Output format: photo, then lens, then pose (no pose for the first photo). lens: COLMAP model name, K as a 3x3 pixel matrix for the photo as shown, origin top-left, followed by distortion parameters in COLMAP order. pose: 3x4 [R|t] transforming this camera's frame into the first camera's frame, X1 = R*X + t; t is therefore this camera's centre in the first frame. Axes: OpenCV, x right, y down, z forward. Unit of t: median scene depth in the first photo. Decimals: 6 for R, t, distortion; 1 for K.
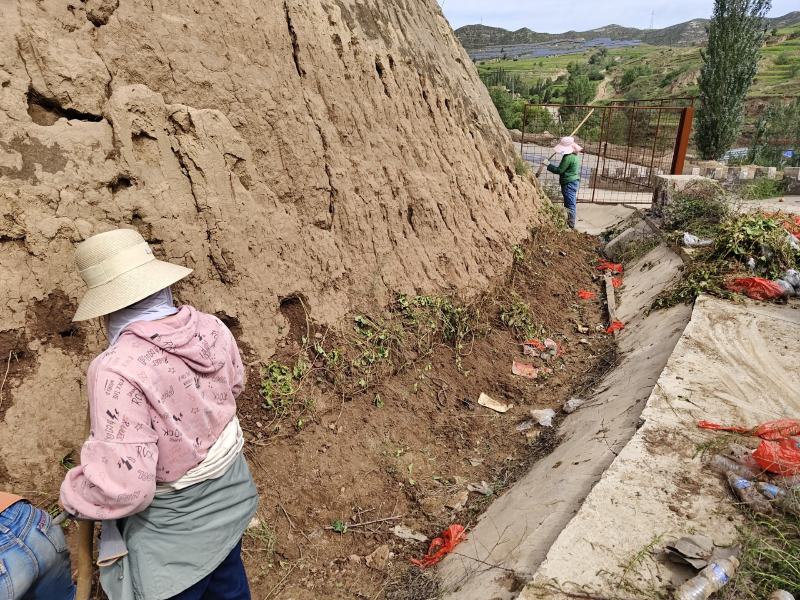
lens RADIAL K [[568.5, 0, 397.4], [0, 568.5, 301.5], [0, 0, 1]] dist [0.023248, -0.020281]
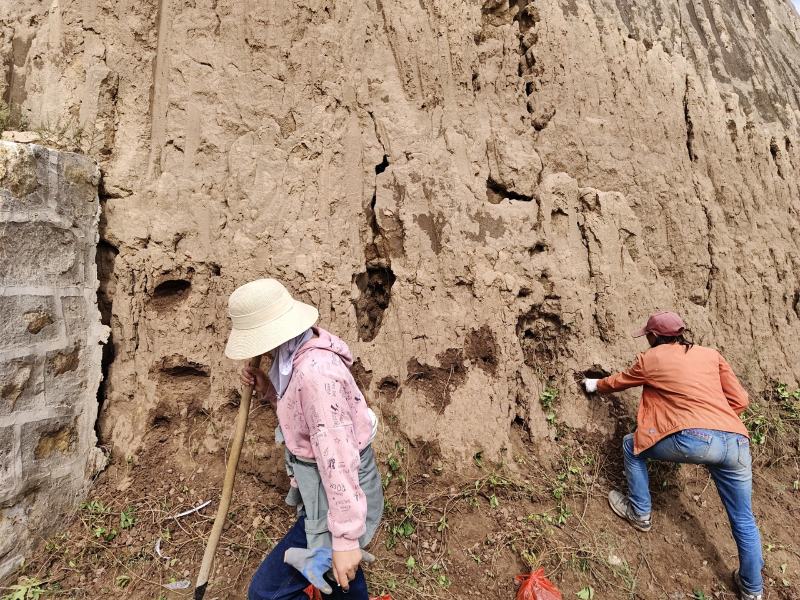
lens RADIAL K [[568.5, 0, 398.7], [0, 568.5, 292.7], [0, 0, 1]] dist [0.023248, -0.020281]
pose [[0.851279, 0.104535, -0.514194, -0.077334], [-0.173883, 0.980783, -0.088481, 0.044023], [0.495064, 0.164731, 0.853098, -0.173390]]
